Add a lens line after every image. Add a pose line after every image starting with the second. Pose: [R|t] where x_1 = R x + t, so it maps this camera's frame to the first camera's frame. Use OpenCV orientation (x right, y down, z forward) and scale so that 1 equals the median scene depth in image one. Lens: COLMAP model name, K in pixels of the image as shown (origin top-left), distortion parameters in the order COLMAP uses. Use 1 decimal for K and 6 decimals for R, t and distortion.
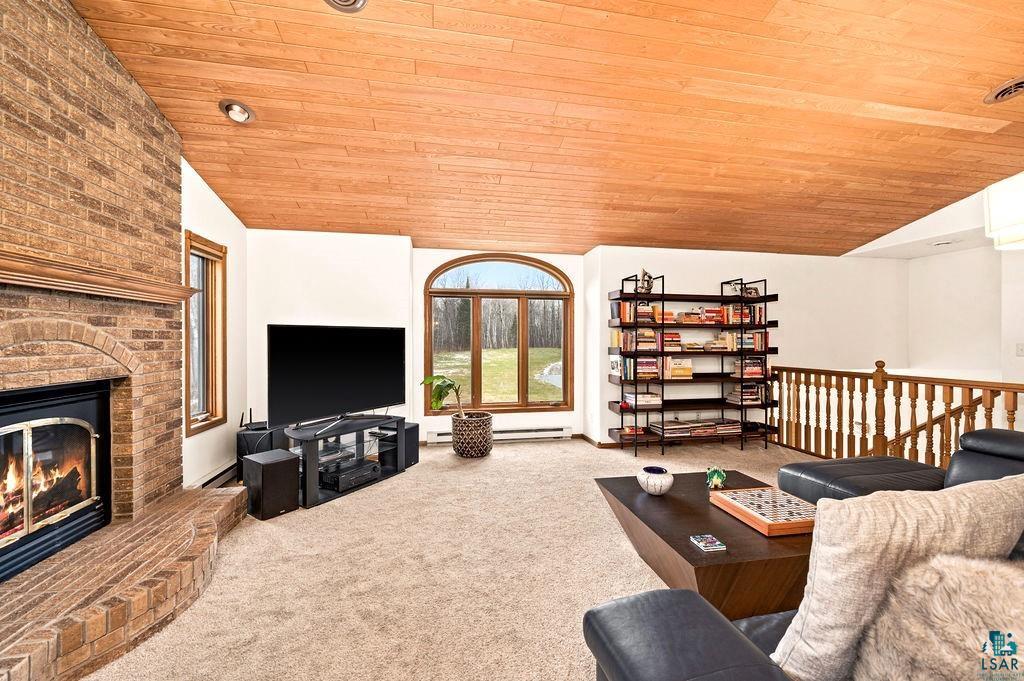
lens RADIAL K [[407.0, 0, 514.9], [0, 407.0, 341.0], [0, 0, 1]] dist [-0.001531, -0.000397]
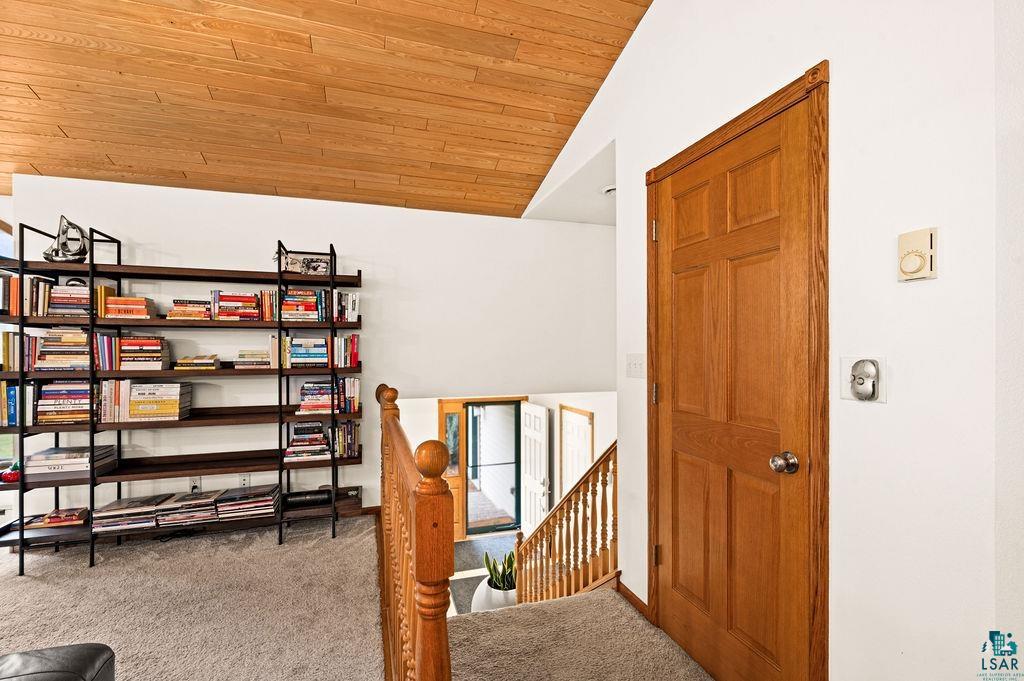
lens RADIAL K [[463.6, 0, 515.6], [0, 463.6, 348.7], [0, 0, 1]] dist [0.003919, 0.000128]
pose [[0.992833, -0.003030, 0.119474, 0.824193], [0.003382, 0.999991, -0.002747, -0.000070], [-0.119465, 0.003131, 0.992834, 0.322038]]
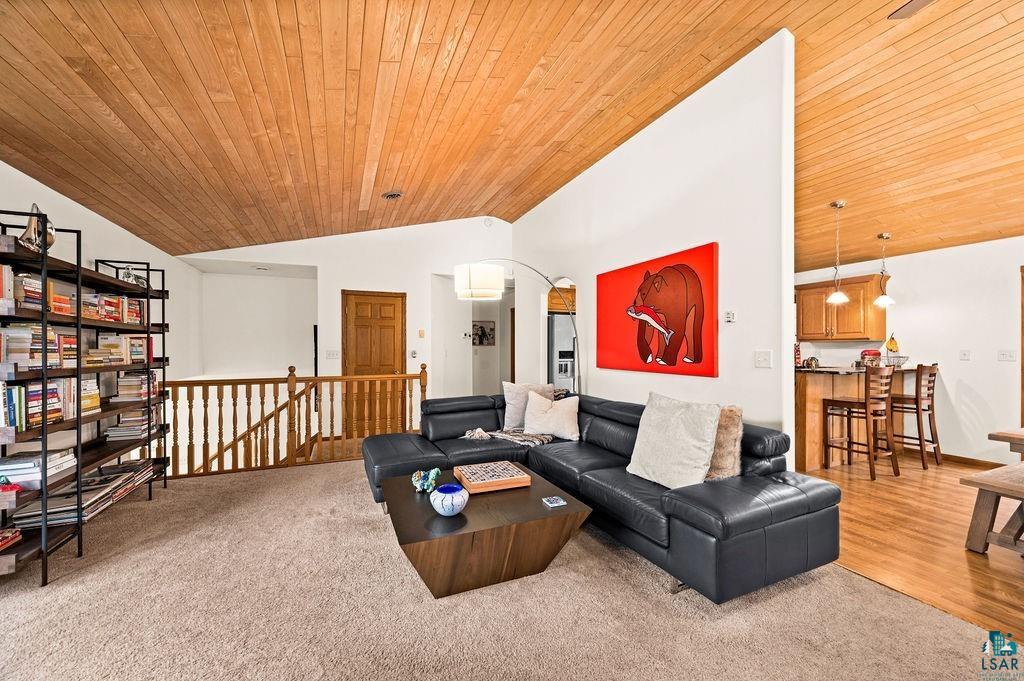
lens RADIAL K [[407.0, 0, 513.1], [0, 407.0, 346.5], [0, 0, 1]] dist [-0.001531, -0.000397]
pose [[-0.219514, 0.005024, 0.975596, -0.293669], [0.003606, 0.999984, -0.004338, 0.000960], [-0.975603, 0.002566, -0.219529, 0.533730]]
